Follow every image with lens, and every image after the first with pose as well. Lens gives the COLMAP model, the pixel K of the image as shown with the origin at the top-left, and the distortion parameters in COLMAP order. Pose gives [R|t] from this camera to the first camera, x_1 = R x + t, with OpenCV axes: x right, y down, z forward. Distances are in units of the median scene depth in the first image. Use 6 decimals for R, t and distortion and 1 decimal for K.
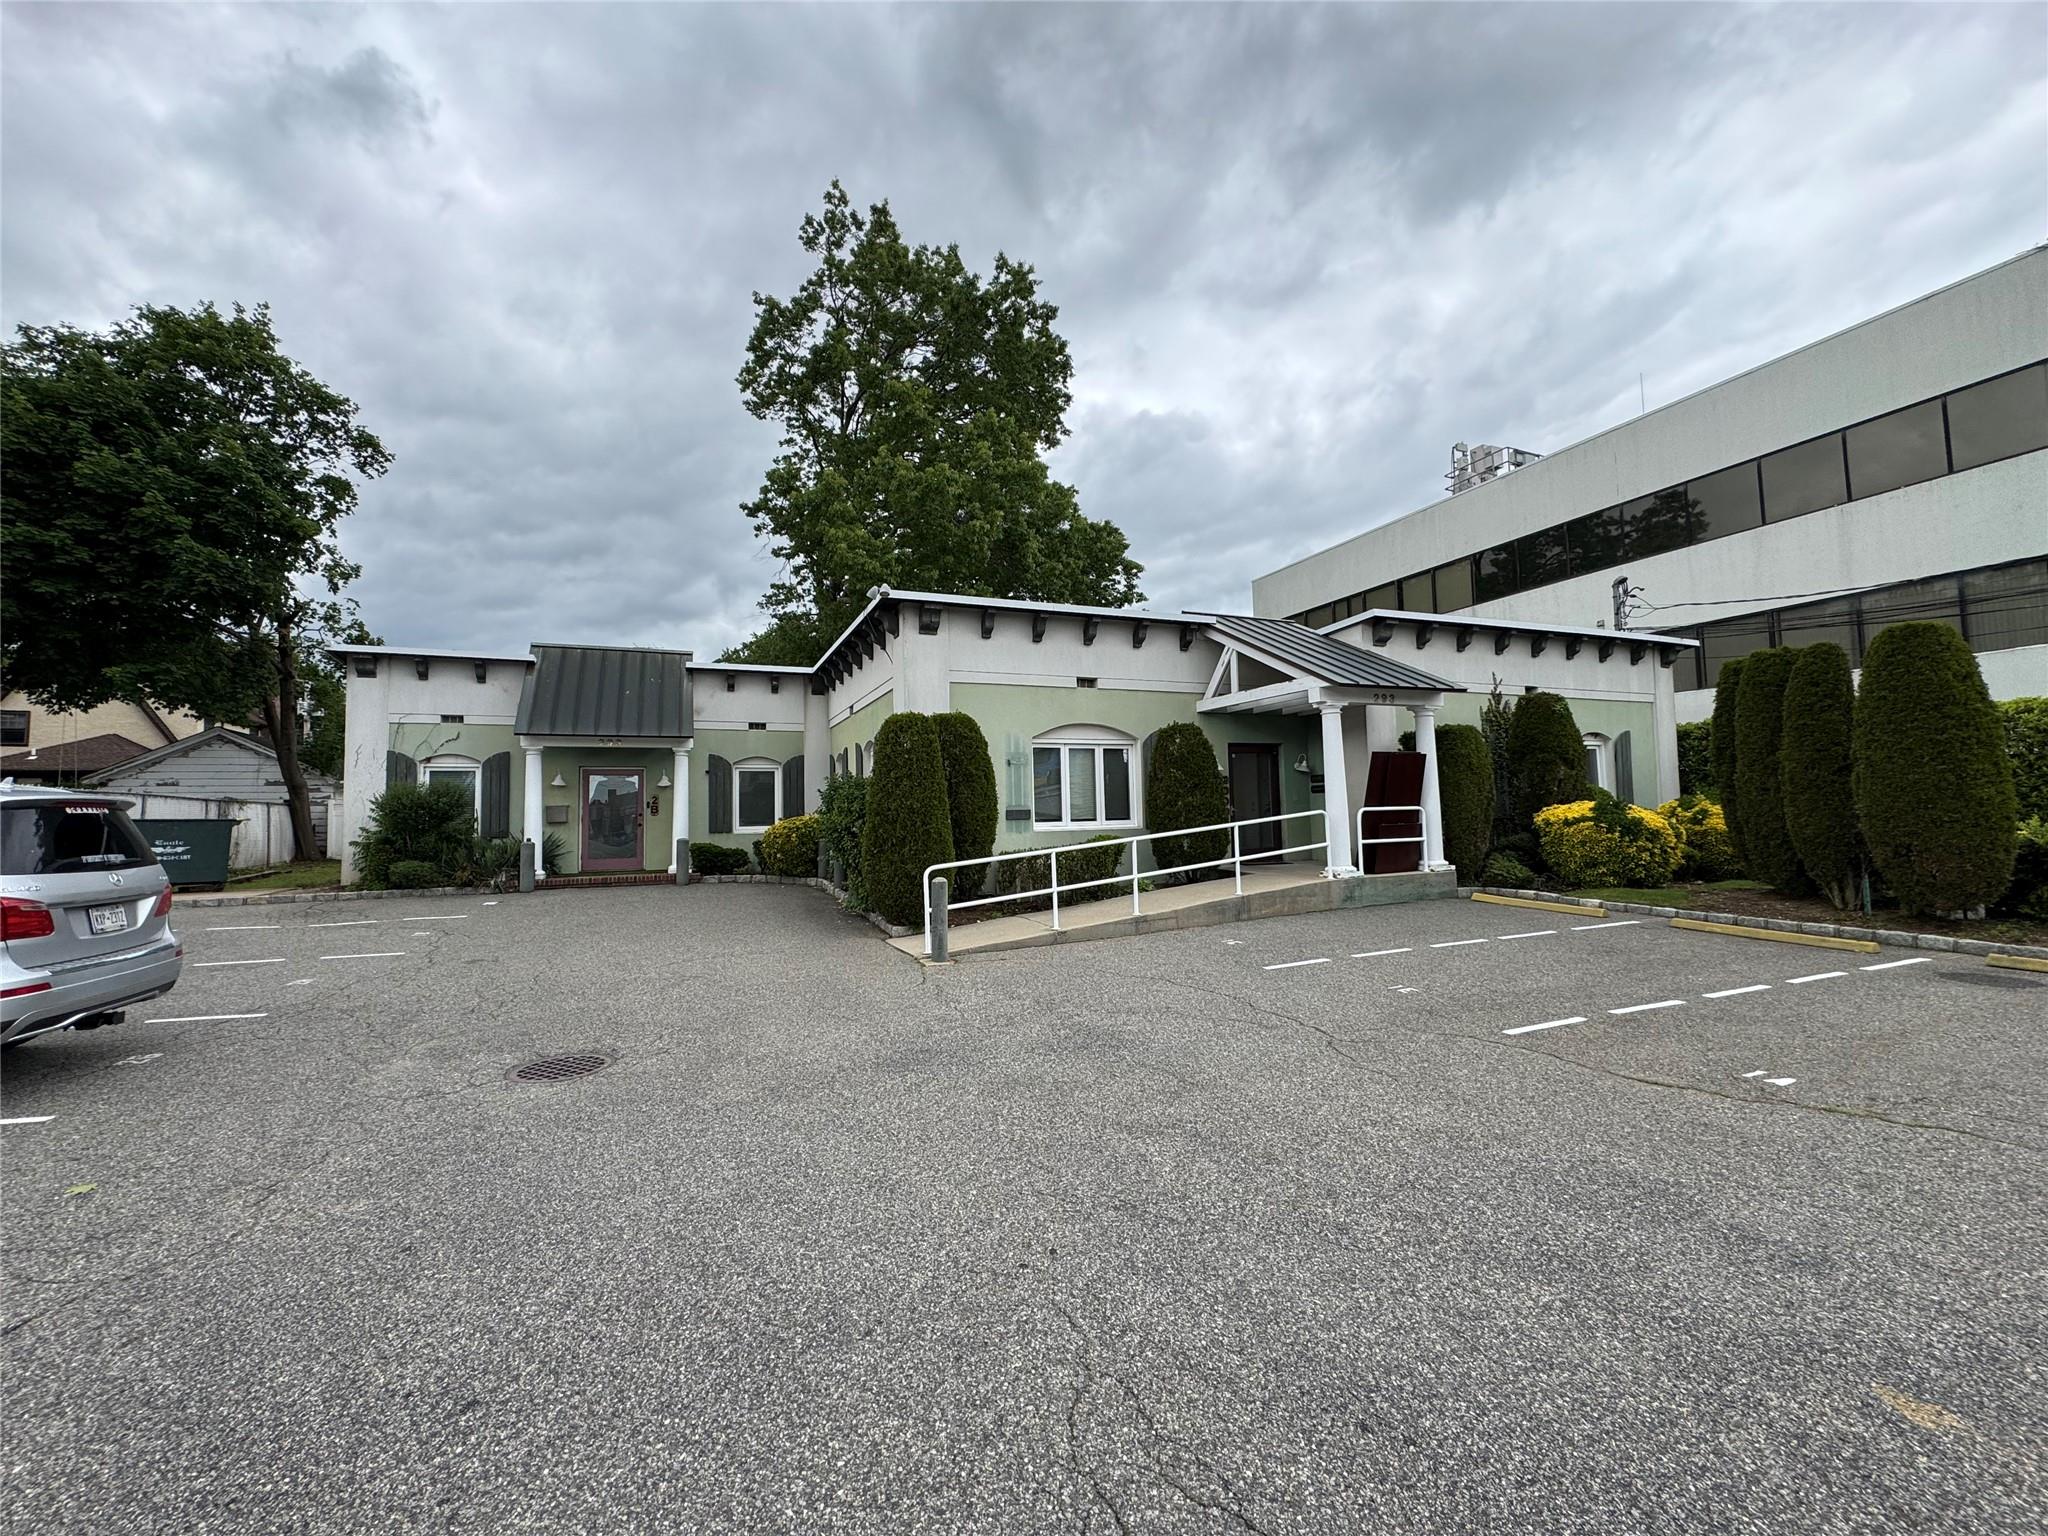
lens RADIAL K [[816.0, 0, 1024.0], [0, 816.0, 768.0], [0, 0, 1]] dist [-0.001911, -0.000158]
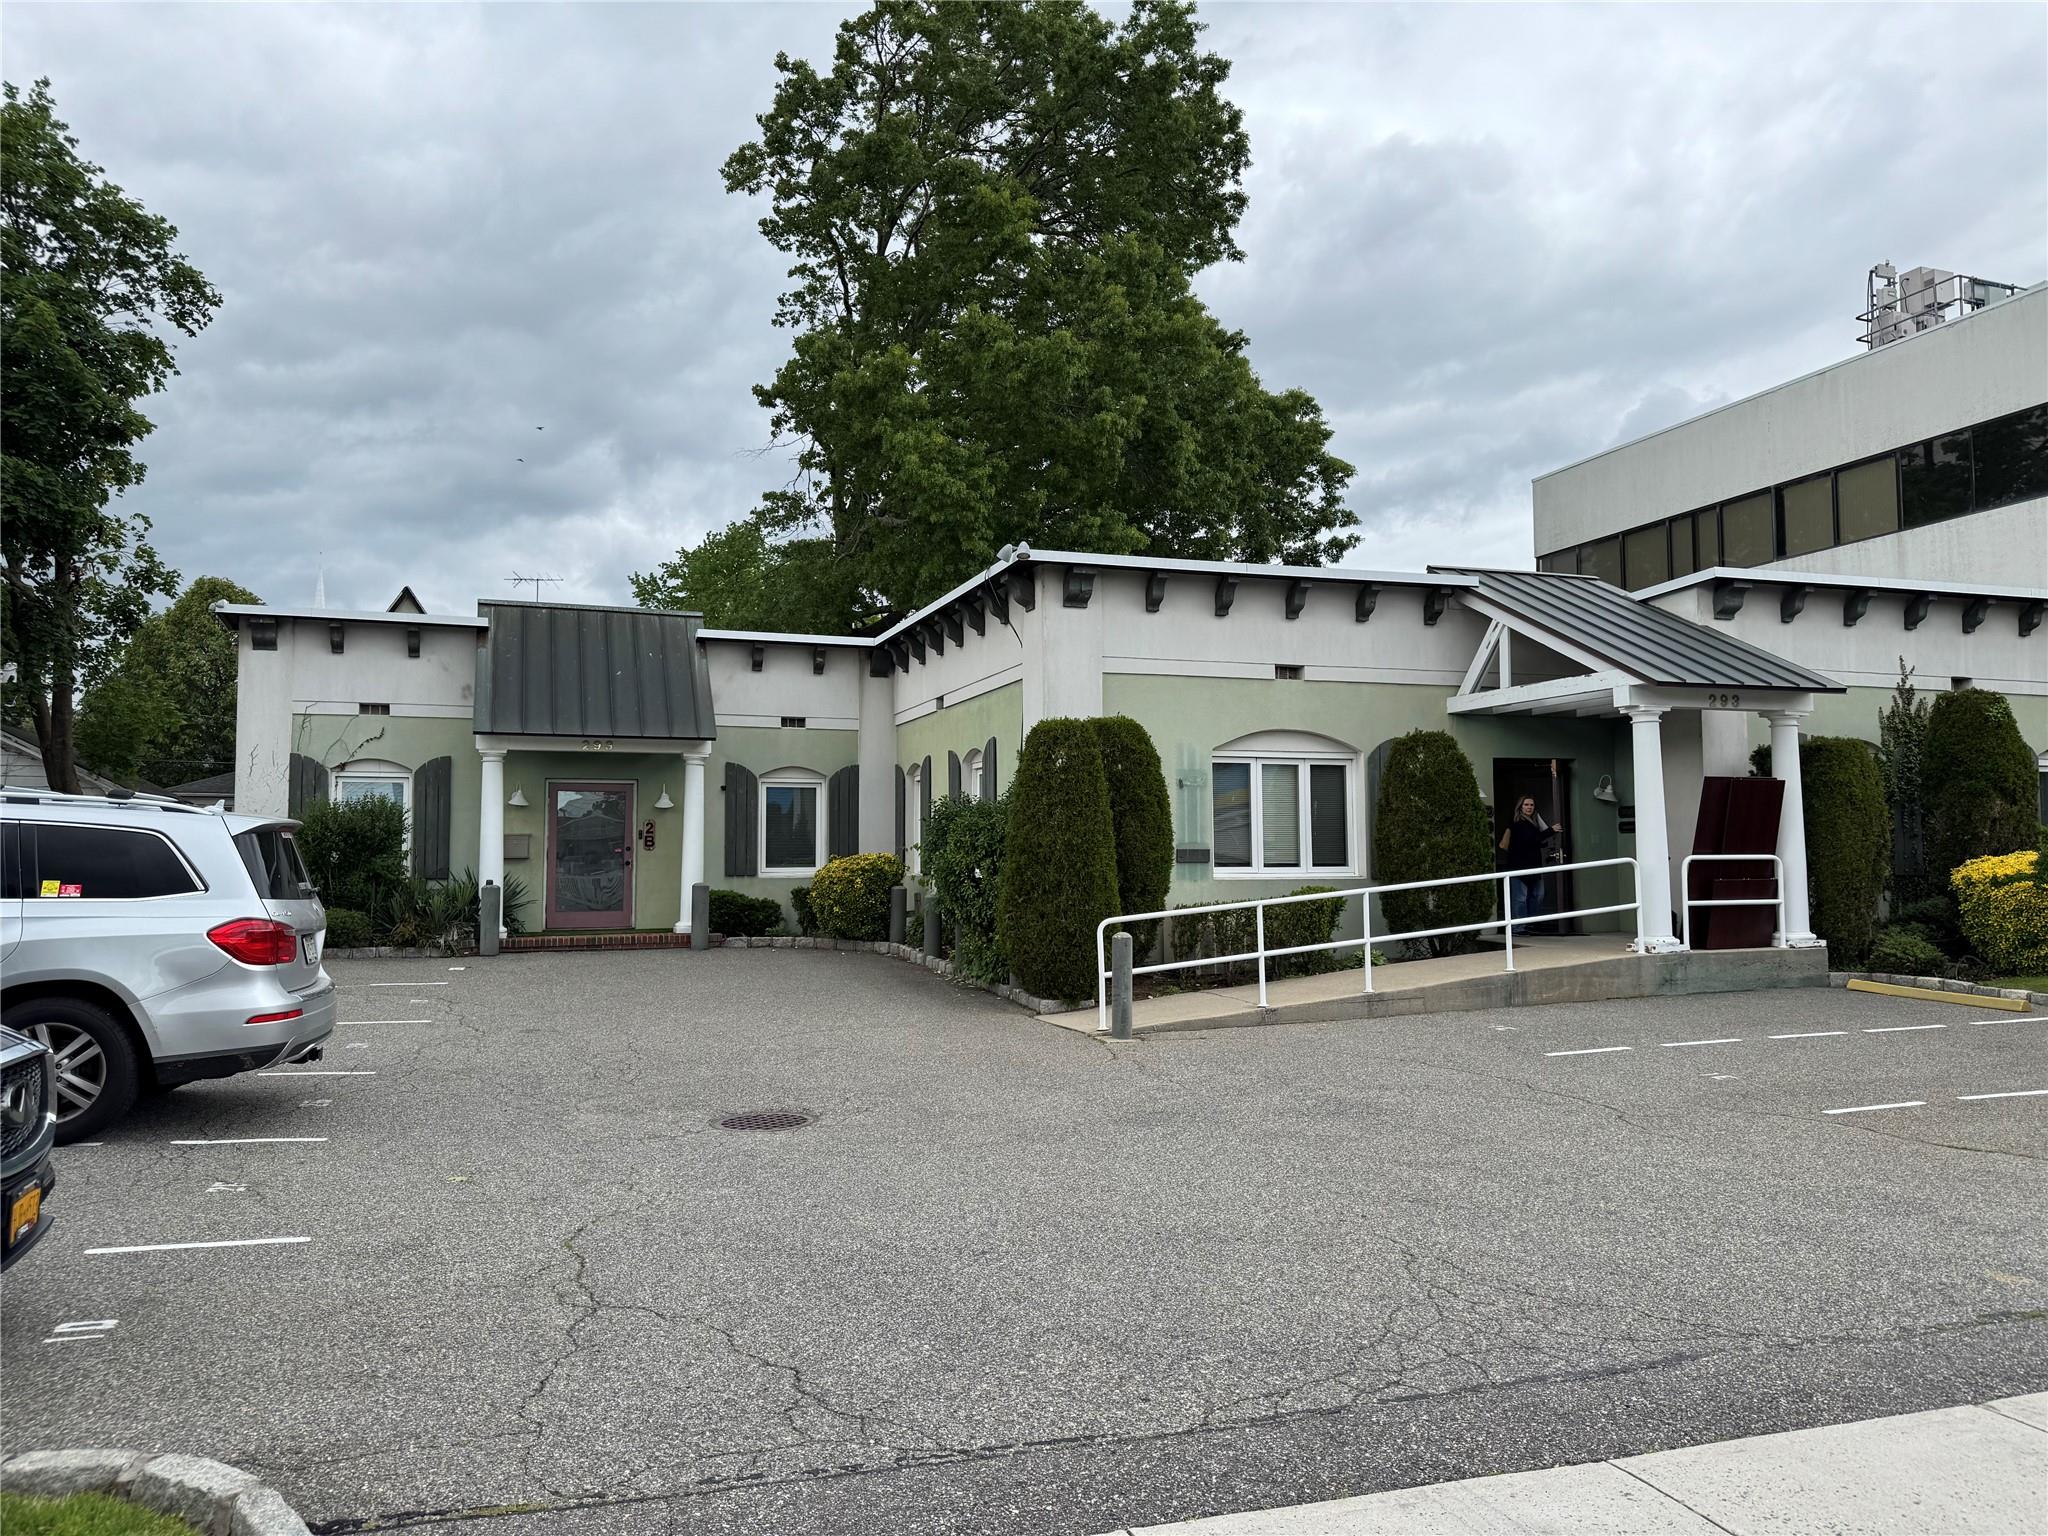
lens RADIAL K [[1460.6, 0, 1024.0], [0, 1460.6, 768.0], [0, 0, 1]] dist [0.136553, -0.202620]
pose [[0.998463, 0.012752, -0.053939, -0.081710], [-0.012984, 0.999908, -0.003953, -0.012671], [0.053884, 0.004647, 0.998536, -0.280589]]
